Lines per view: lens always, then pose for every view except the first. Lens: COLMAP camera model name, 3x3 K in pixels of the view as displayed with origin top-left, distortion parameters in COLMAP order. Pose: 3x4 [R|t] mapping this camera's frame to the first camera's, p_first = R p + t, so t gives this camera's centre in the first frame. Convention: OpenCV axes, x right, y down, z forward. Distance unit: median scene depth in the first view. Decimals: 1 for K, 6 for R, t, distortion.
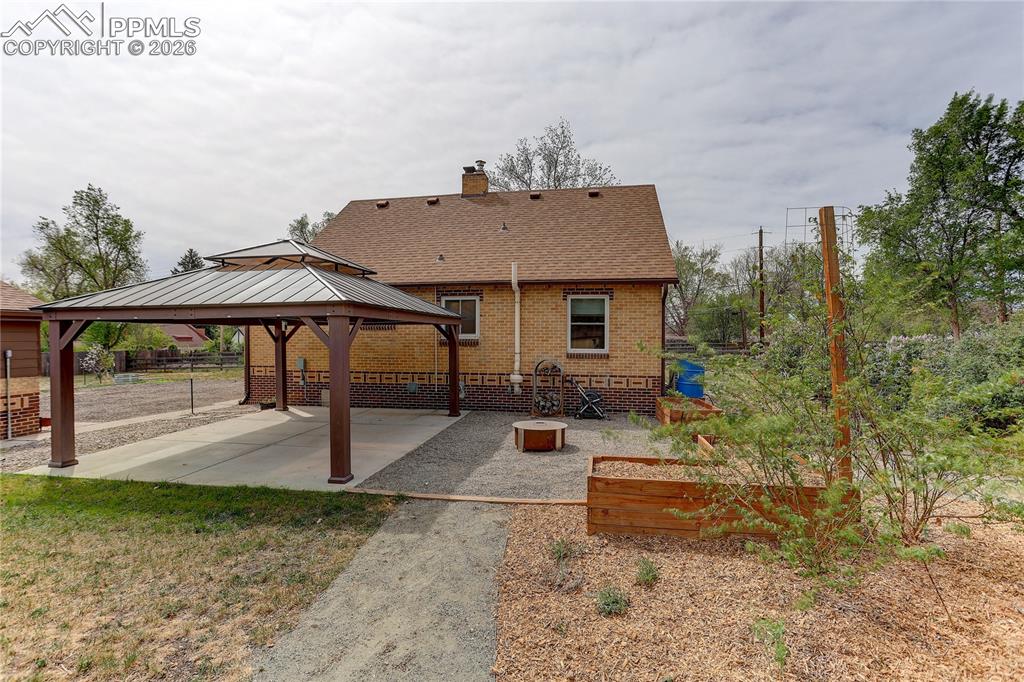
lens RADIAL K [[494.0, 0, 521.1], [0, 494.0, 336.1], [0, 0, 1]] dist [-0.026387, 0.011654]
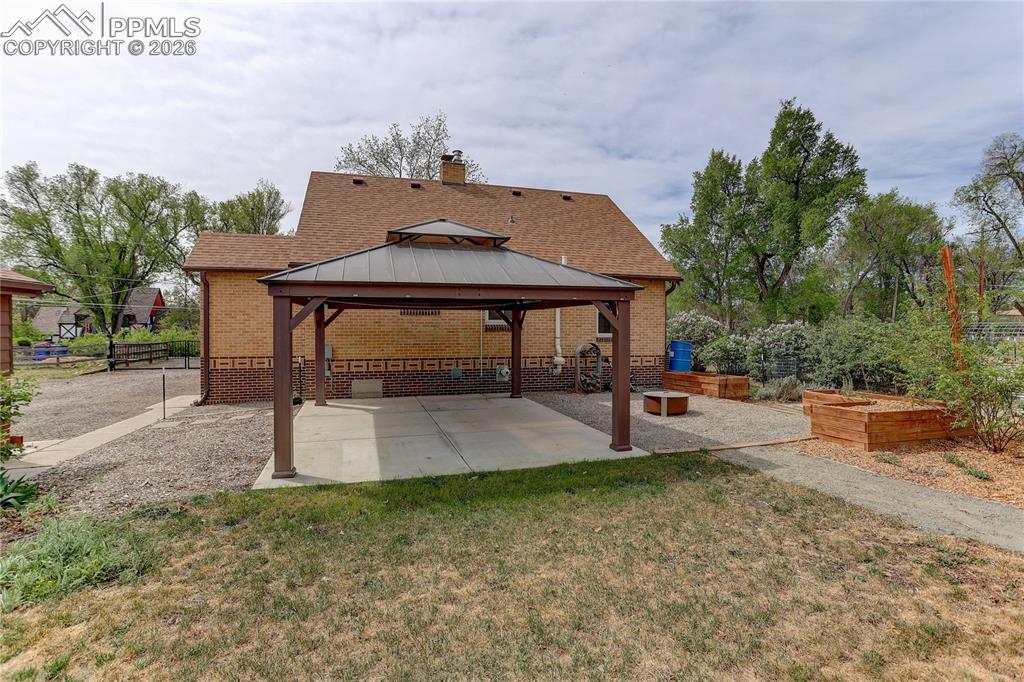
lens RADIAL K [[494.0, 0, 510.5], [0, 494.0, 349.5], [0, 0, 1]] dist [-0.026387, 0.011654]
pose [[0.896675, -0.019435, 0.442262, -0.549039], [-0.003536, 0.998689, 0.051057, 0.004830], [-0.442675, -0.047345, 0.895431, 0.056410]]
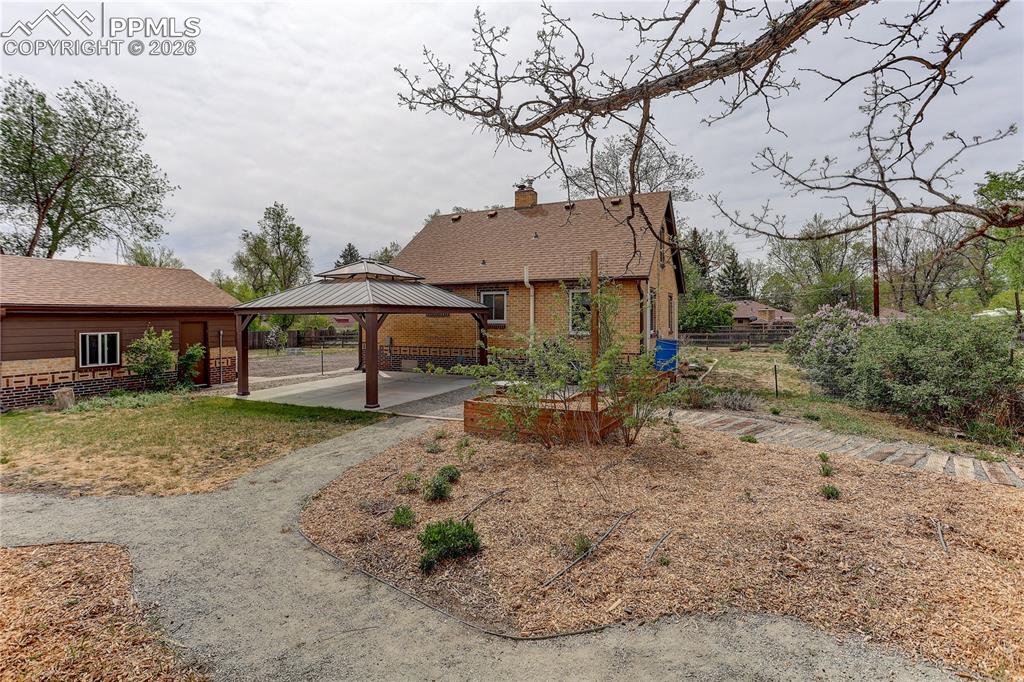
lens RADIAL K [[494.0, 0, 514.7], [0, 494.0, 308.6], [0, 0, 1]] dist [-0.026387, 0.011654]
pose [[0.961708, -0.006512, -0.273998, 0.286619], [0.001723, 0.999842, -0.017717, -0.010973], [0.274070, 0.016567, 0.961567, -0.259579]]
